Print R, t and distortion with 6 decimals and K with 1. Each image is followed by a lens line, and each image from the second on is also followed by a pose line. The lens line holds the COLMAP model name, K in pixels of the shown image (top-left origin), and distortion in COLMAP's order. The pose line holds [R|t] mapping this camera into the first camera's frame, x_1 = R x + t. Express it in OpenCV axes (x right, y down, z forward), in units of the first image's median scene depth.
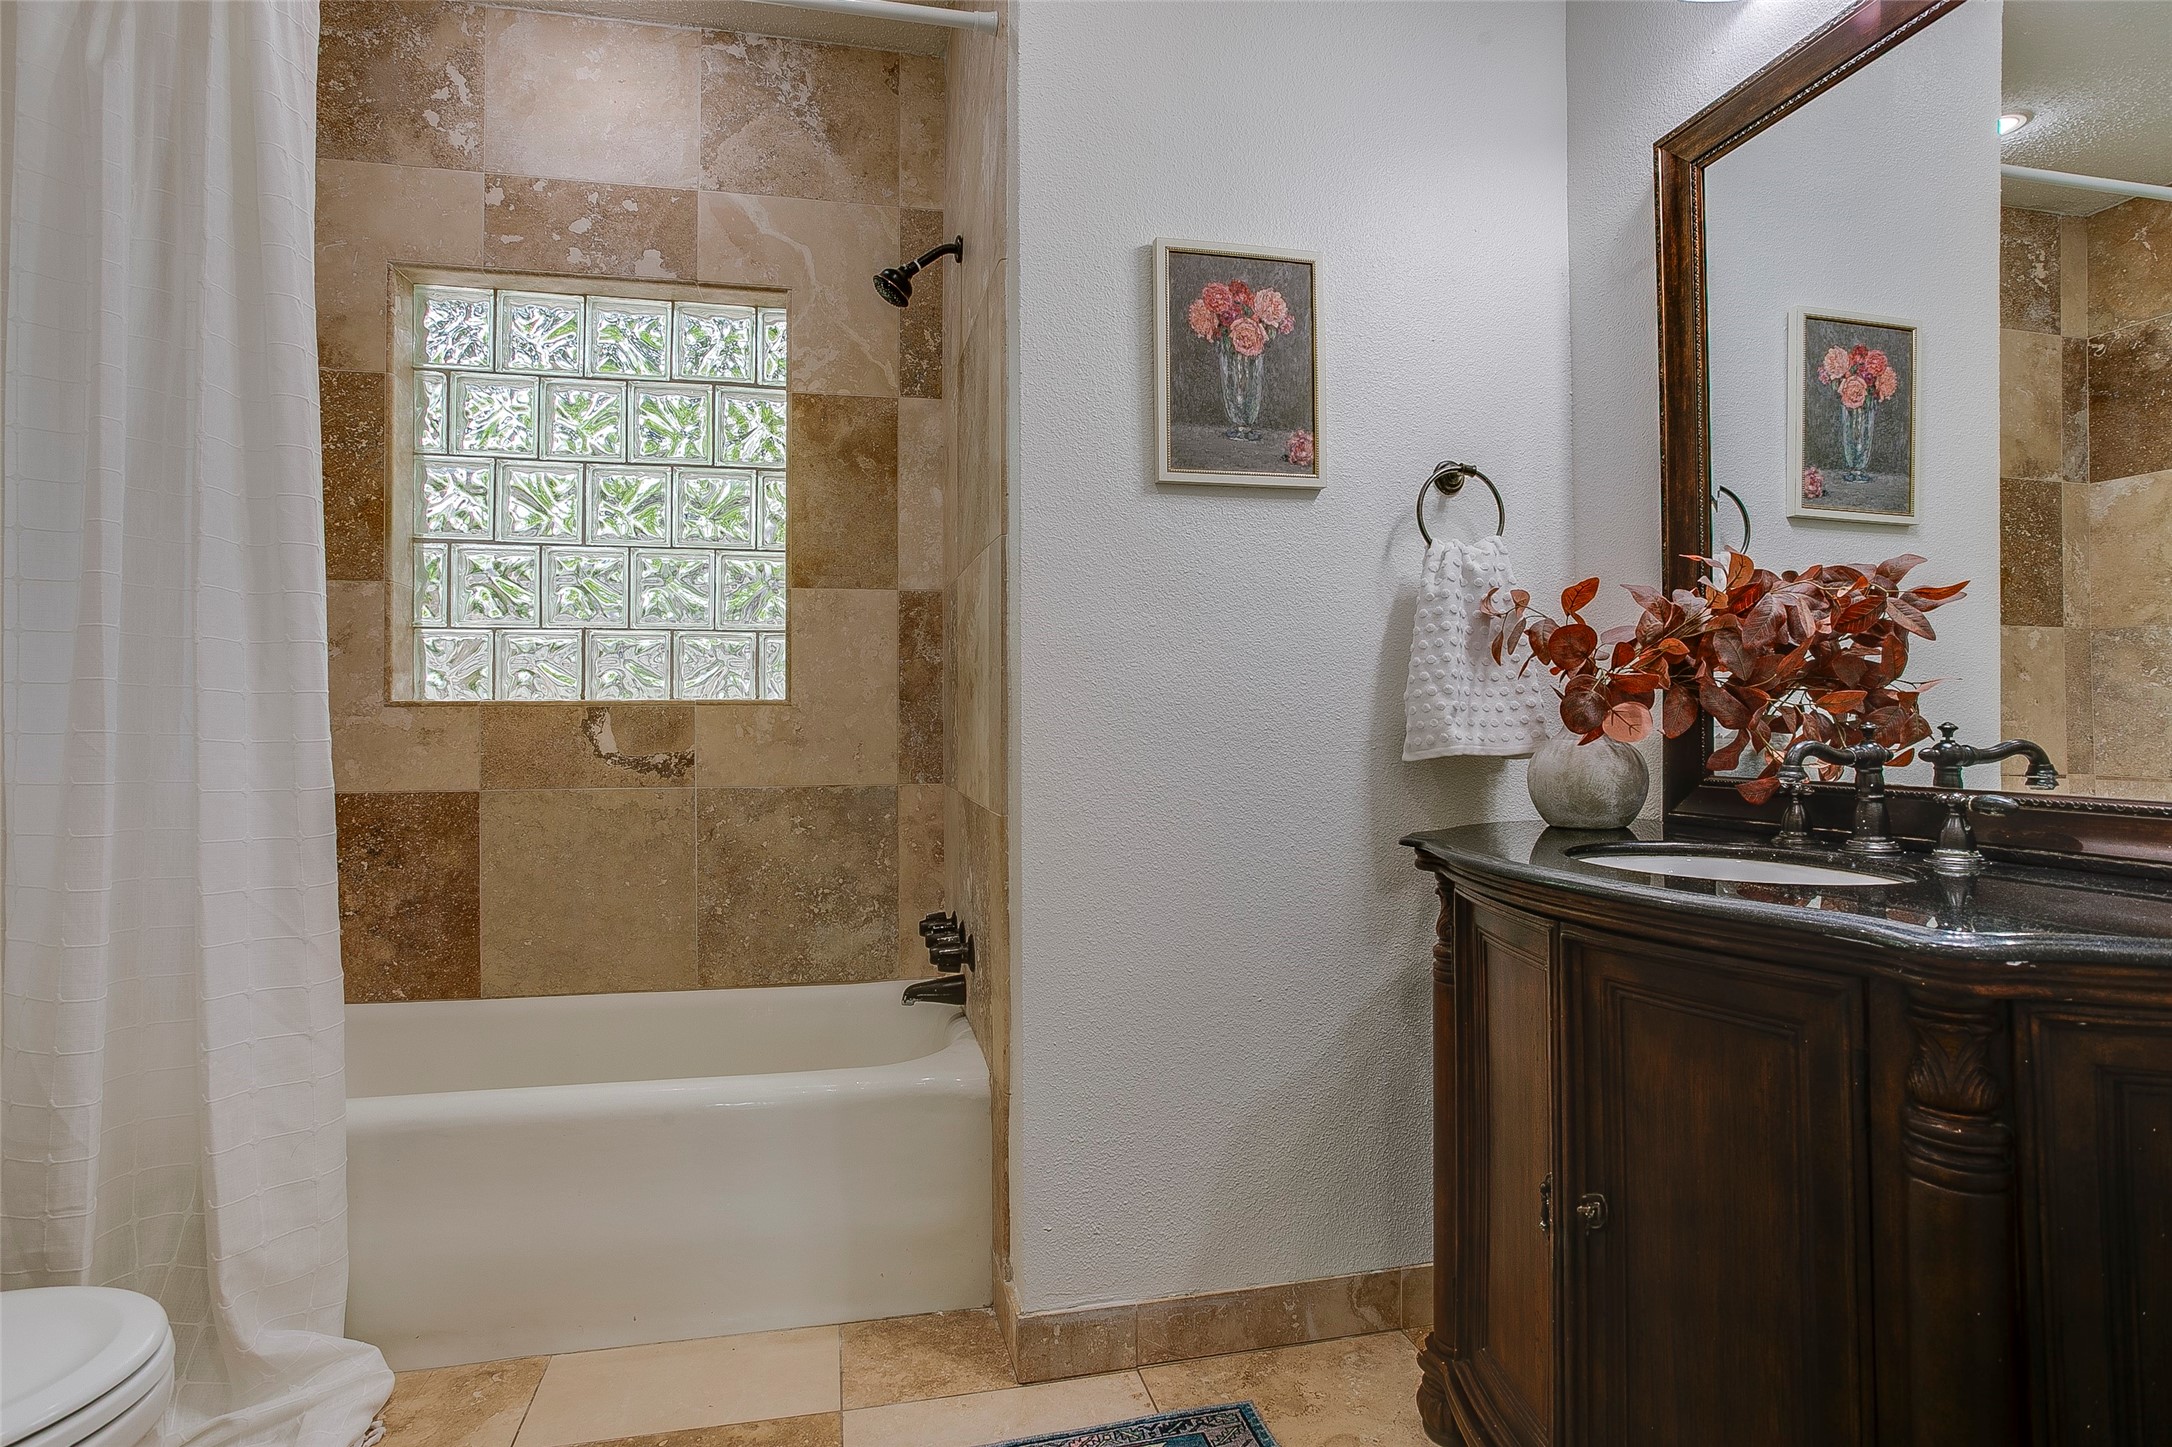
lens RADIAL K [[1046.7, 0, 1091.0], [0, 1046.7, 729.4], [0, 0, 1]] dist [-0.061109, 0.027211]
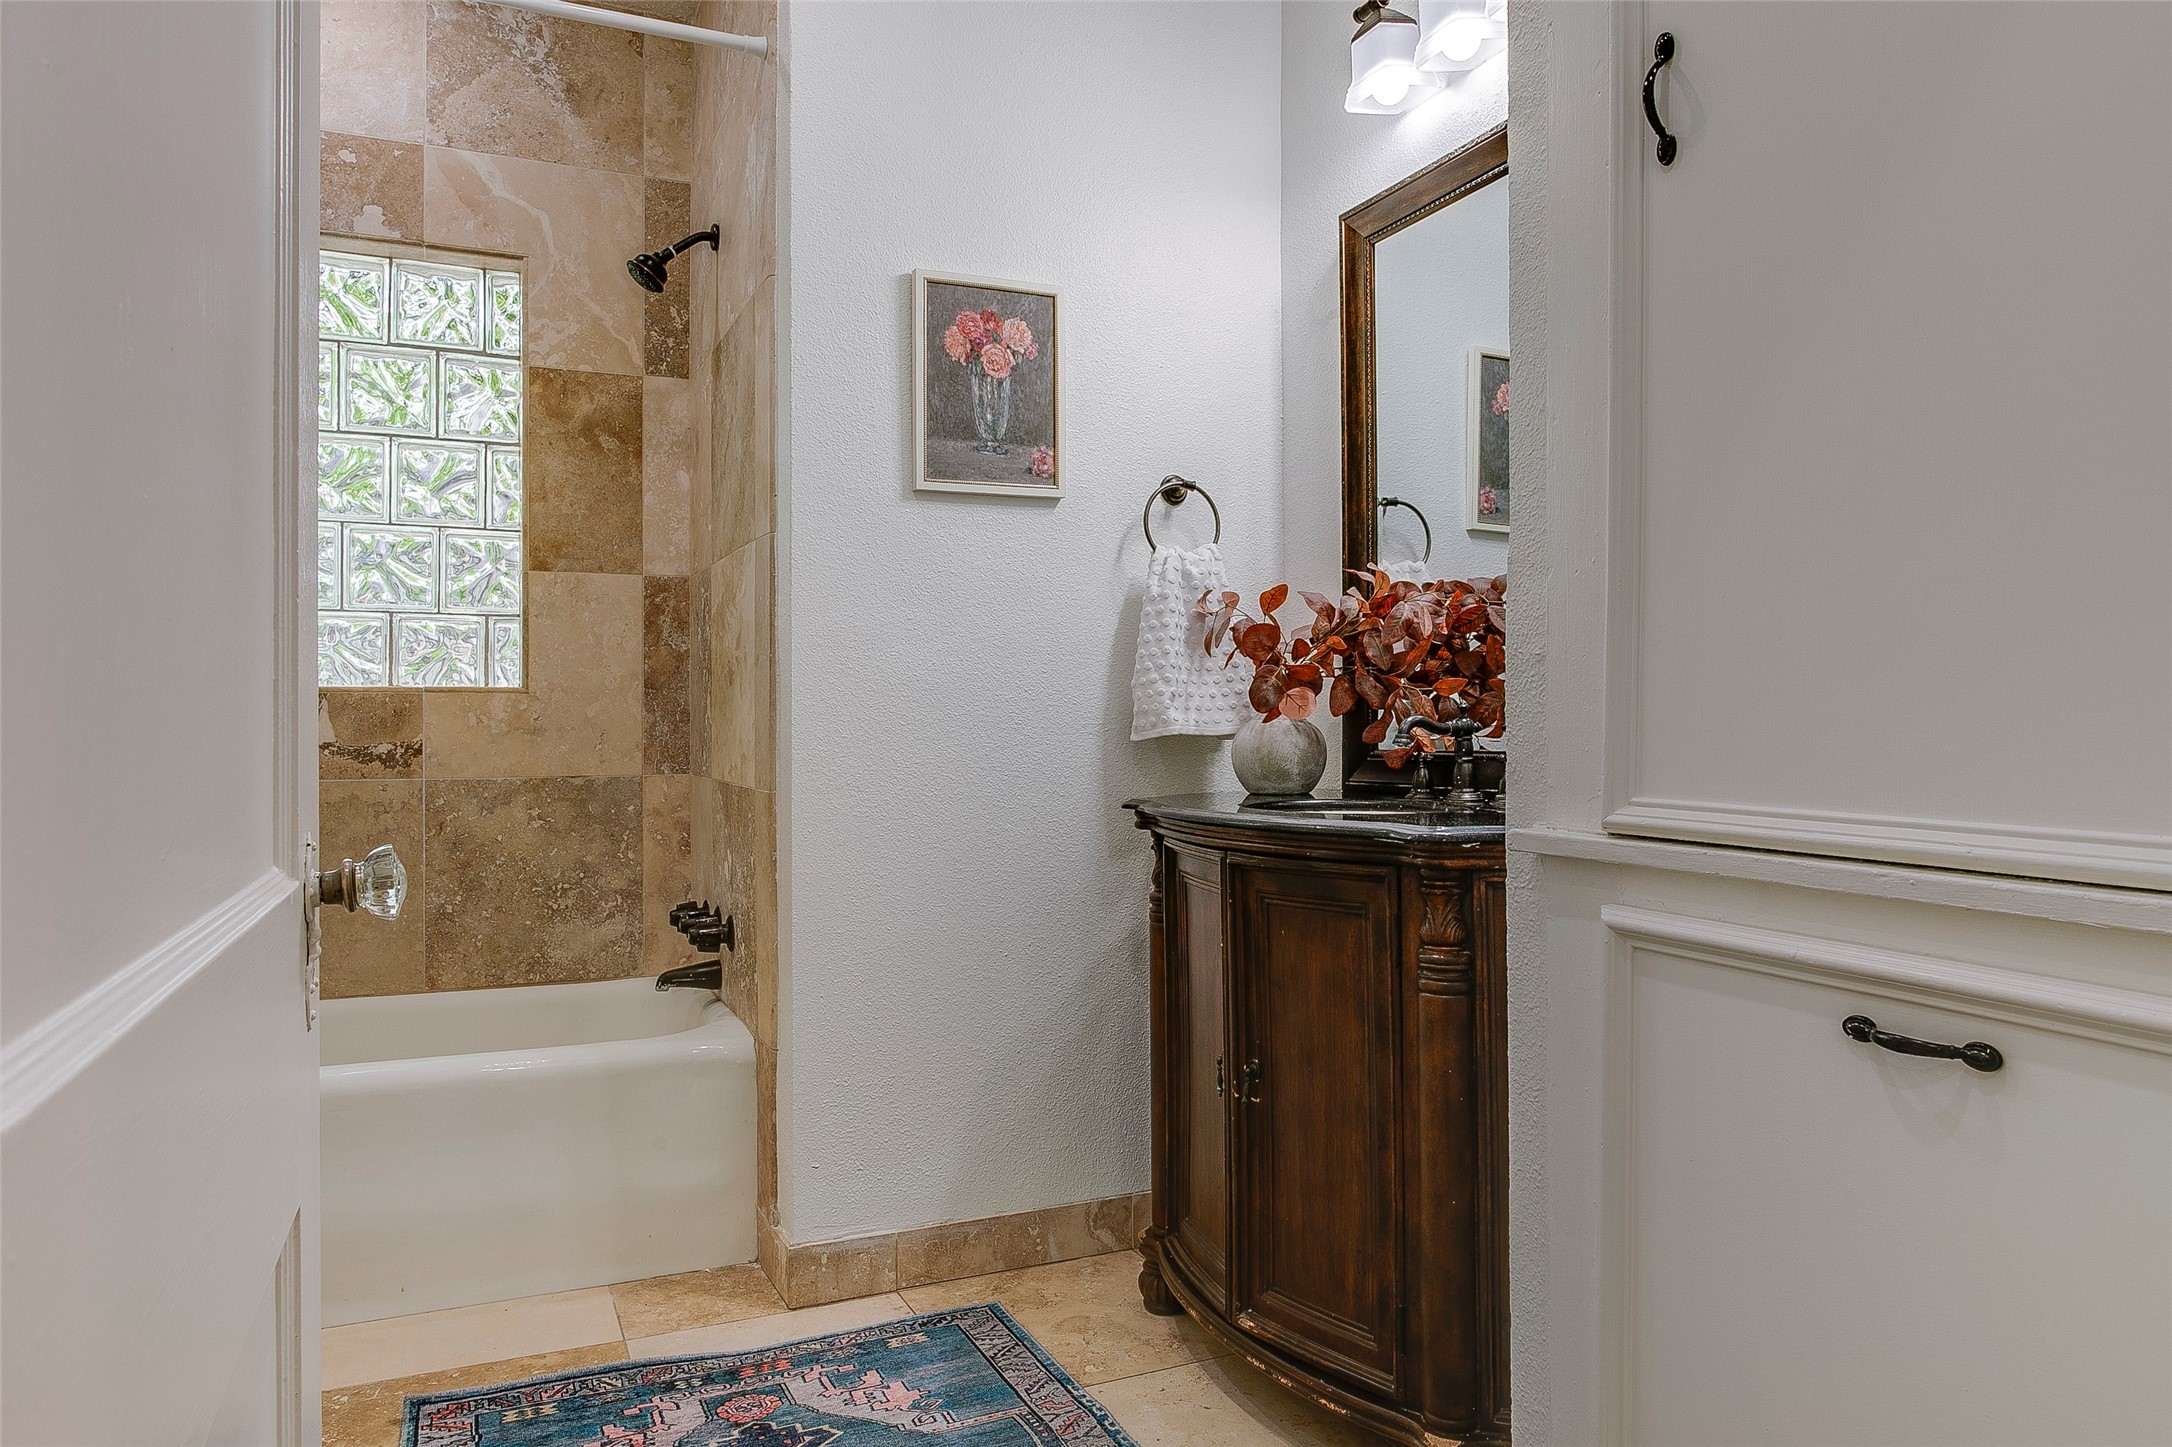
lens RADIAL K [[1235.8, 0, 1002.2], [0, 1235.8, 720.0], [0, 0, 1]] dist [-0.039955, 0.000108]
pose [[0.989401, 0.002715, 0.145183, -0.031623], [-0.001284, 0.999950, -0.009952, 0.019473], [-0.145203, 0.009660, 0.989355, -0.284950]]
